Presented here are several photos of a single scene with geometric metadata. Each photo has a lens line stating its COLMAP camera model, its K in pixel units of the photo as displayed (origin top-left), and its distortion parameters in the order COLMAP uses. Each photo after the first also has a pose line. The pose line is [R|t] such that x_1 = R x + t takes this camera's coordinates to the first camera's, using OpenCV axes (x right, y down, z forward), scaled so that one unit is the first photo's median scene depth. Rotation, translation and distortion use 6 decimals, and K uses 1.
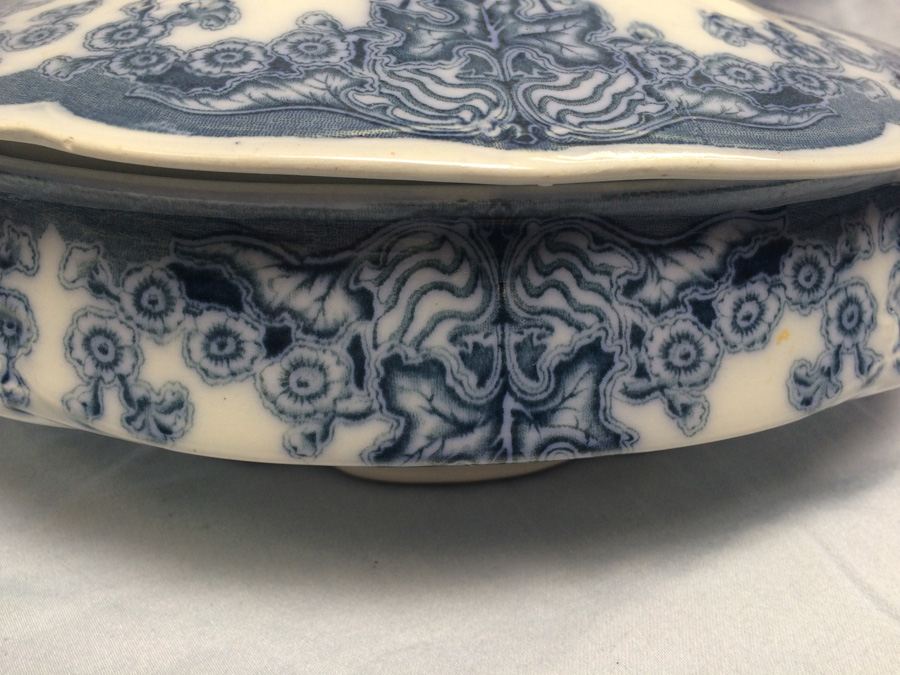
lens RADIAL K [[799.0, 0, 445.3], [0, 799.0, 343.2], [0, 0, 1]] dist [0.058133, -0.123262]
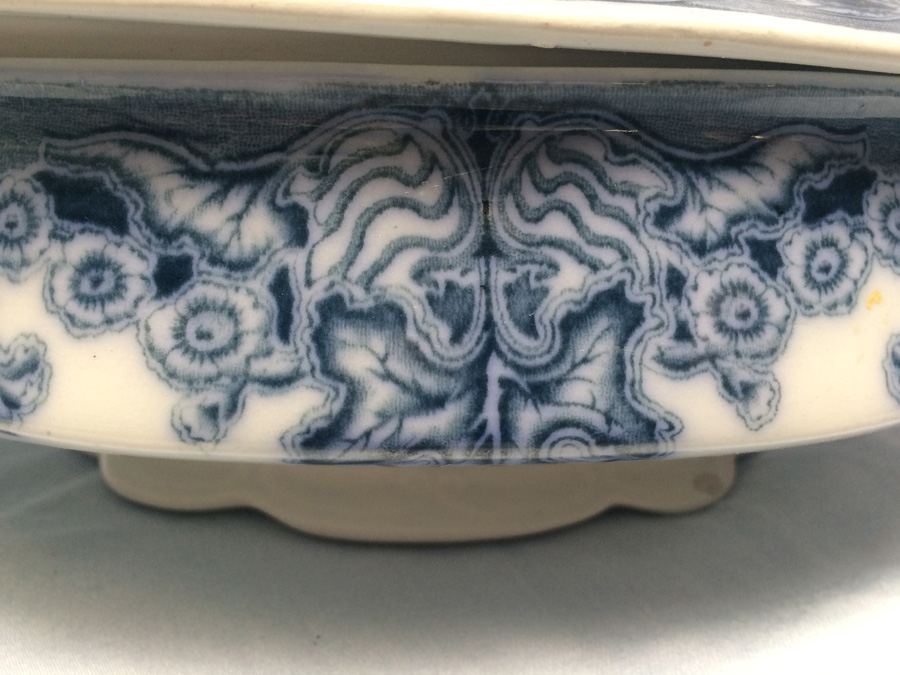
lens RADIAL K [[799.0, 0, 440.1], [0, 799.0, 340.9], [0, 0, 1]] dist [0.058133, -0.123262]
pose [[0.999718, 0.014839, -0.018564, 0.043531], [-0.017964, 0.983236, -0.181448, 0.180029], [0.015560, 0.181730, 0.983225, 0.304698]]
